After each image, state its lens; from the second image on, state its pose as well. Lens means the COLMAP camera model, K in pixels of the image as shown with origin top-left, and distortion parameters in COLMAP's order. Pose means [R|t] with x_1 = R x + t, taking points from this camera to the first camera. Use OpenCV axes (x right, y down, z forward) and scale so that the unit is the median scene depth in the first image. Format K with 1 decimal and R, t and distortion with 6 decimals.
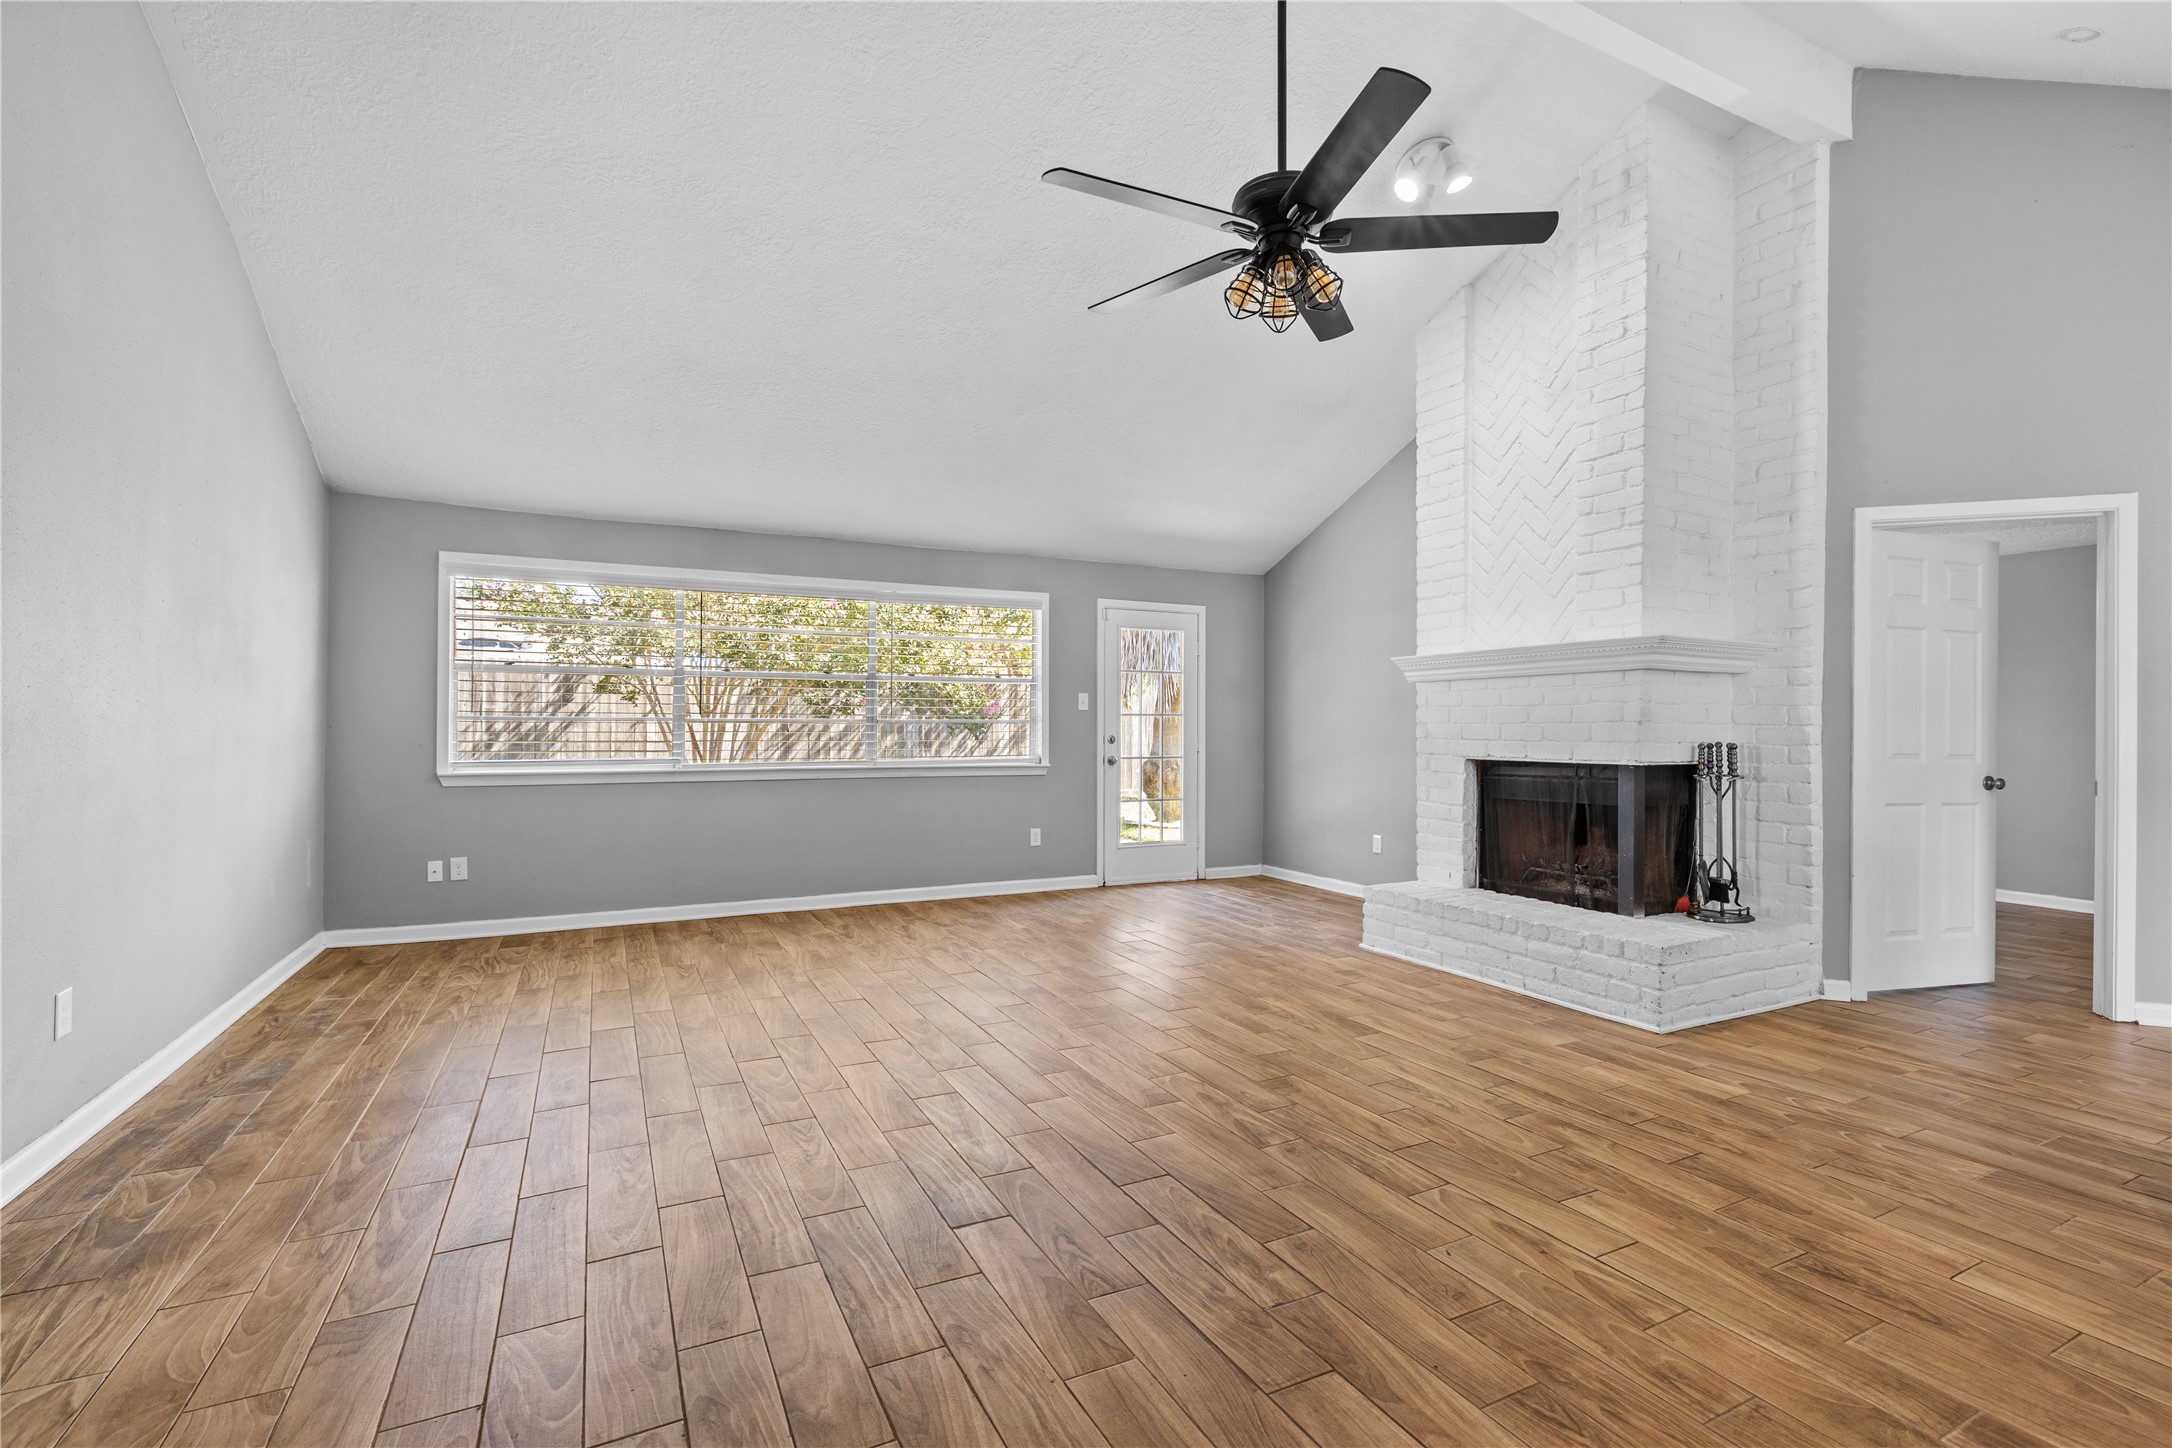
lens RADIAL K [[974.2, 0, 1084.6], [0, 974.2, 722.1], [0, 0, 1]] dist [-0.005610, -0.000057]
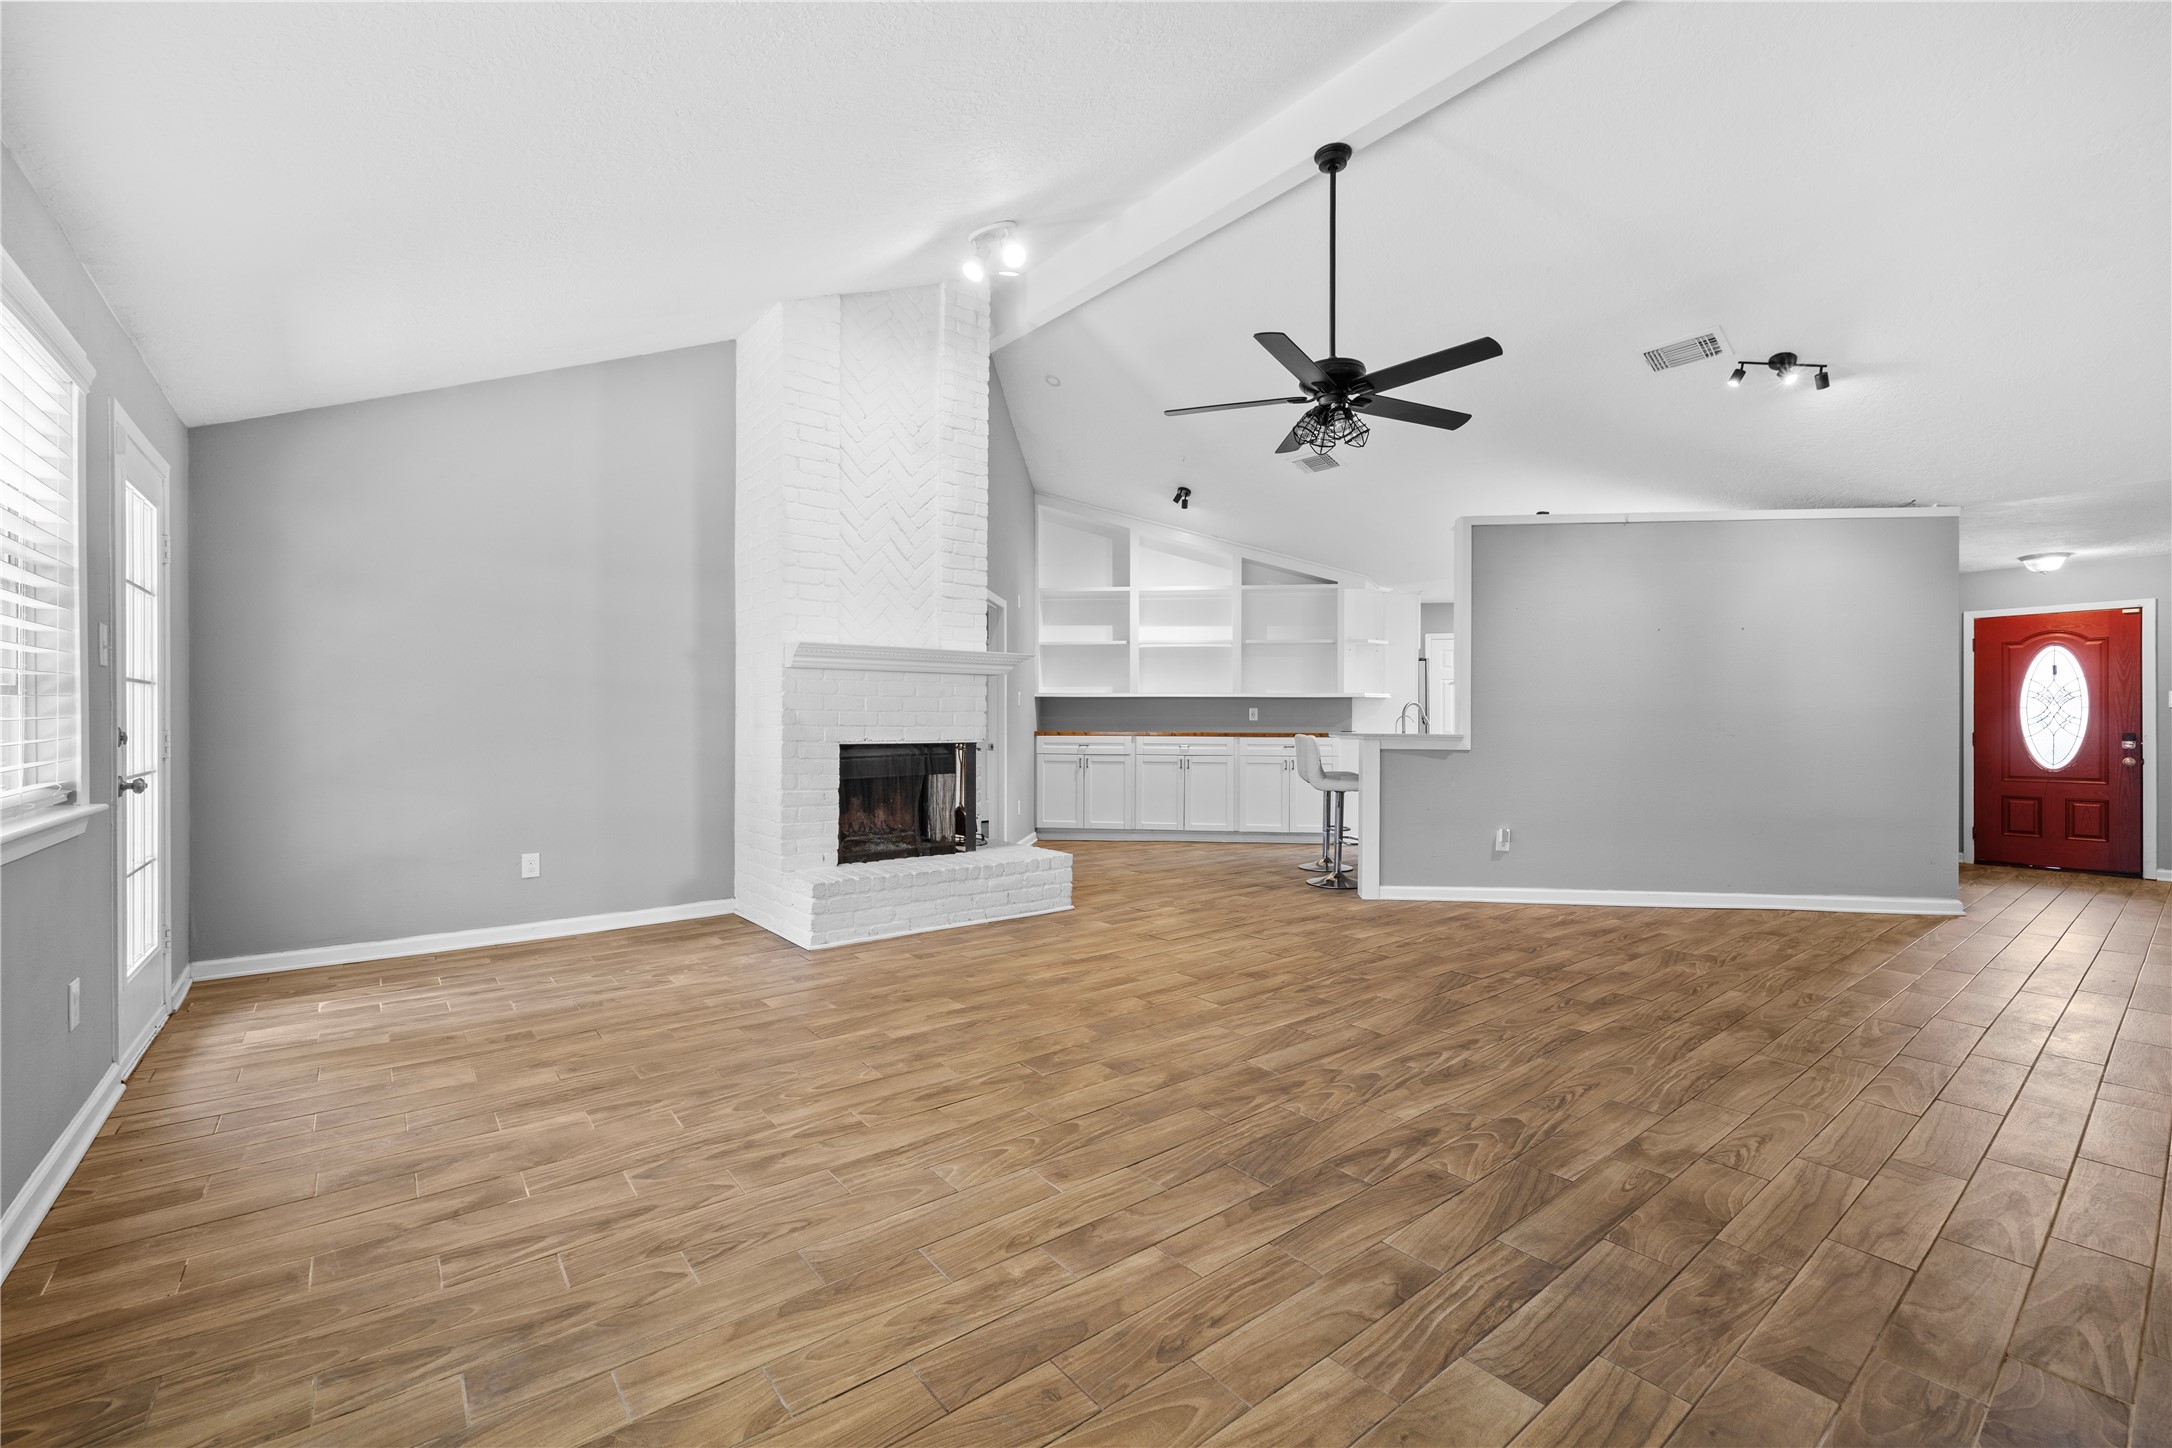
lens RADIAL K [[914.0, 0, 1078.2], [0, 914.0, 721.5], [0, 0, 1]] dist [-0.004336, 0.000735]
pose [[-0.199702, -0.006568, 0.979835, -1.009889], [-0.007801, 0.999957, 0.005113, 0.009001], [-0.979826, -0.006623, -0.199744, 1.501192]]
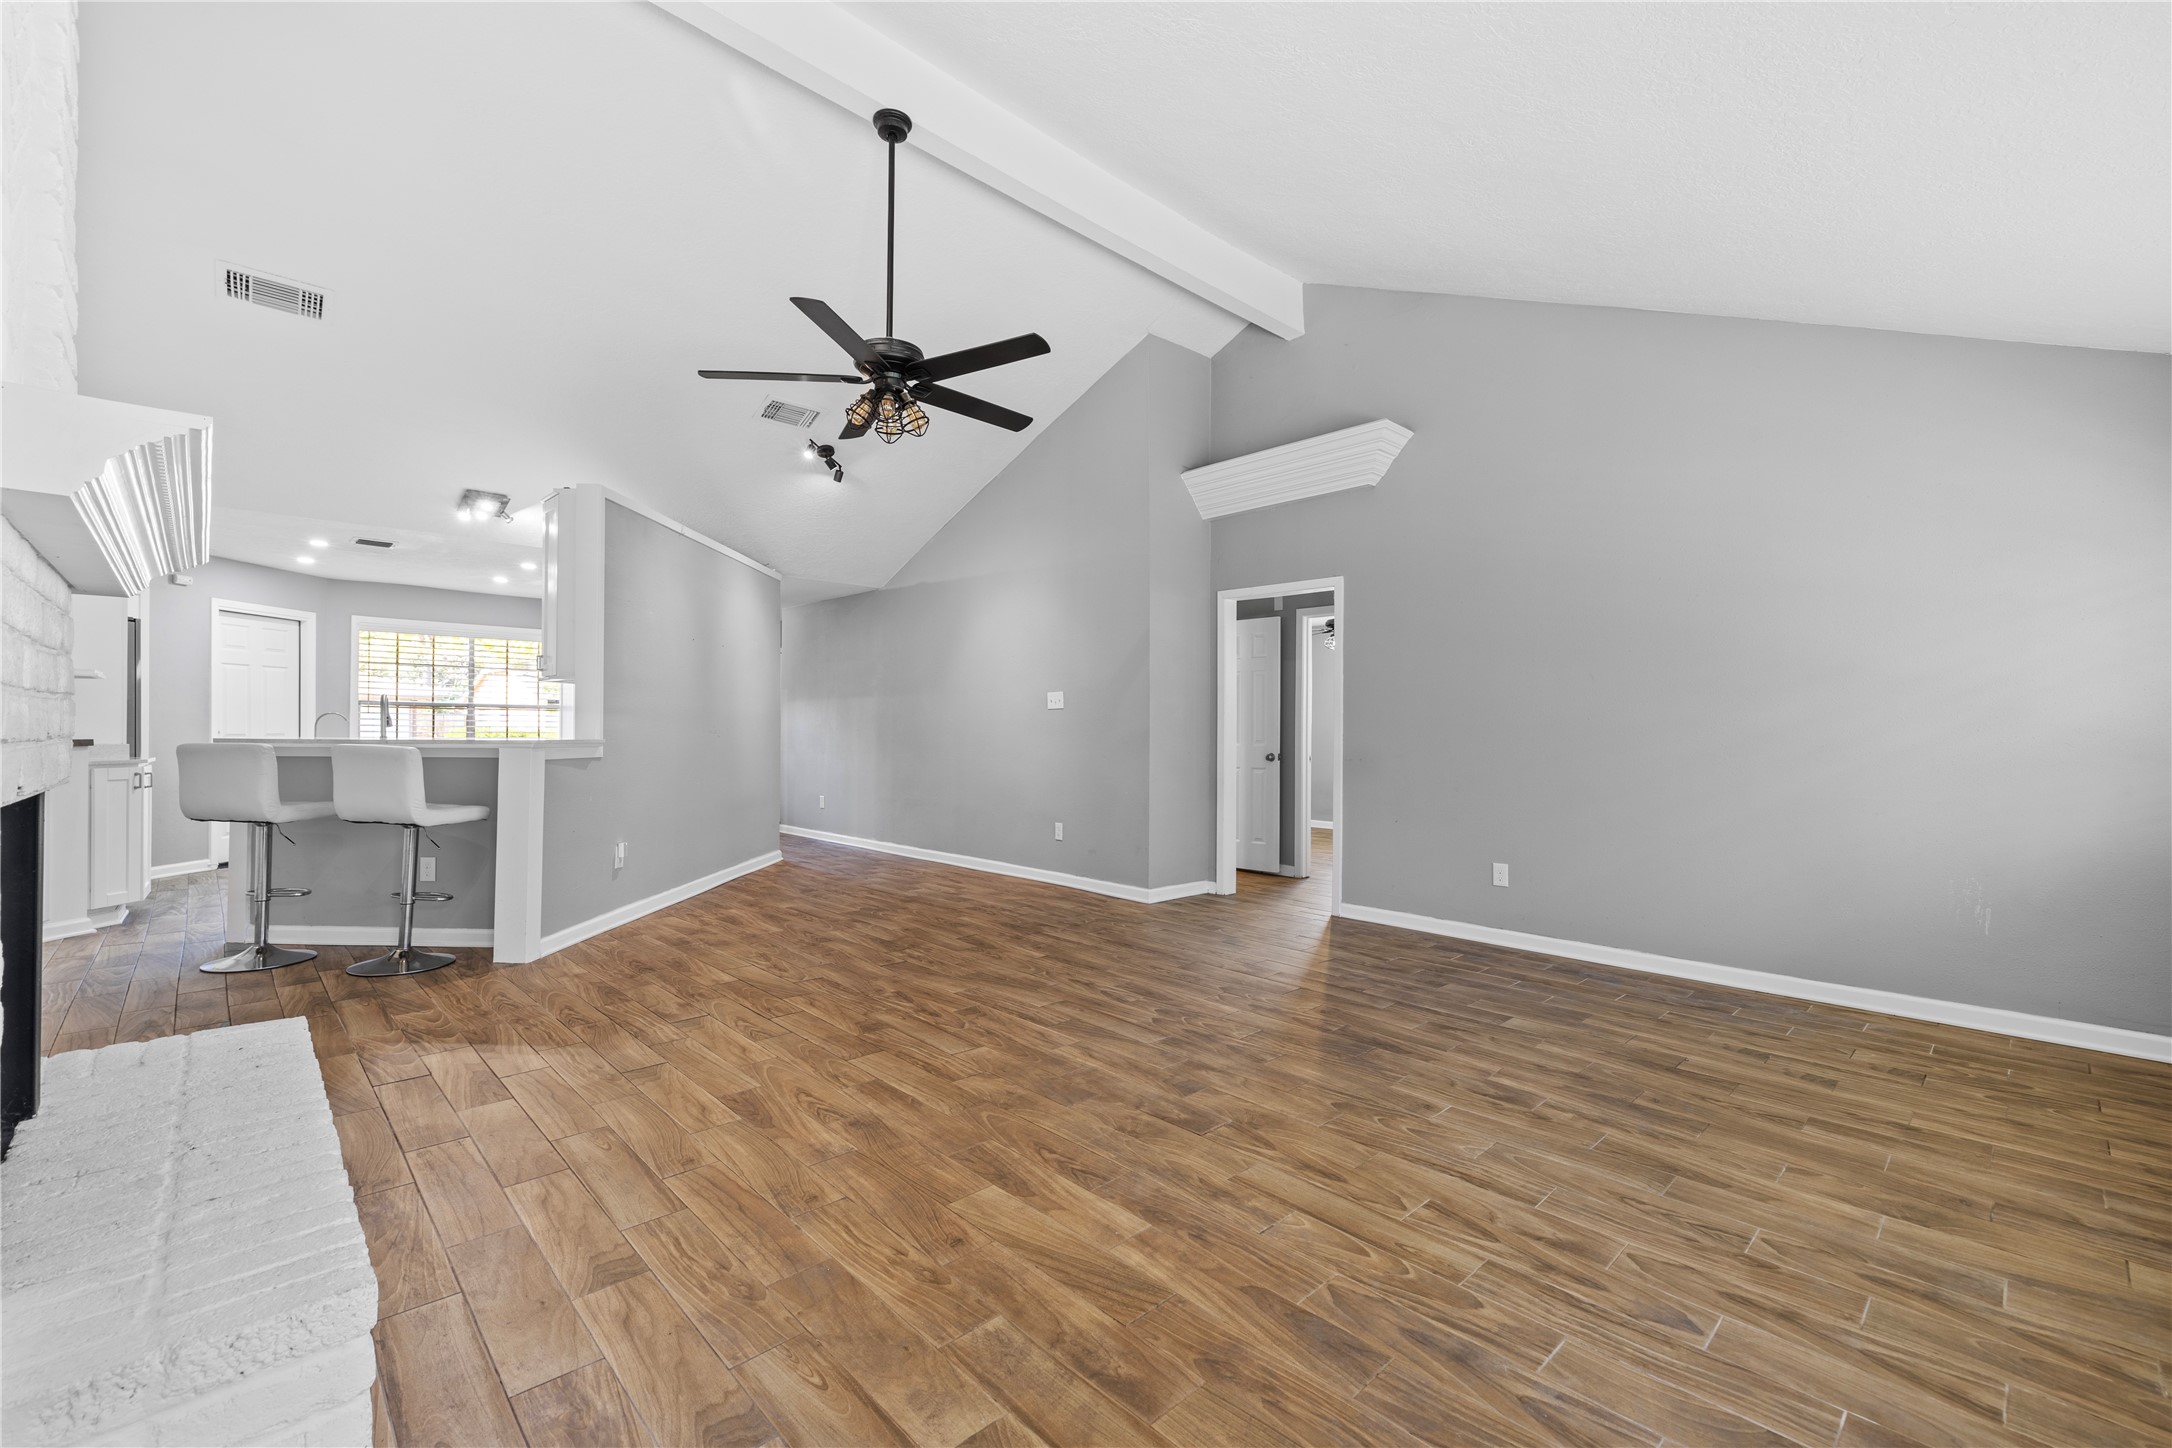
lens RADIAL K [[914.0, 0, 1080.8], [0, 914.0, 729.9], [0, 0, 1]] dist [-0.004336, 0.000735]
pose [[-0.957540, -0.012610, -0.288025, 0.278380], [-0.012396, 0.999920, -0.002570, 0.014912], [0.288034, 0.001110, -0.957619, 2.114851]]
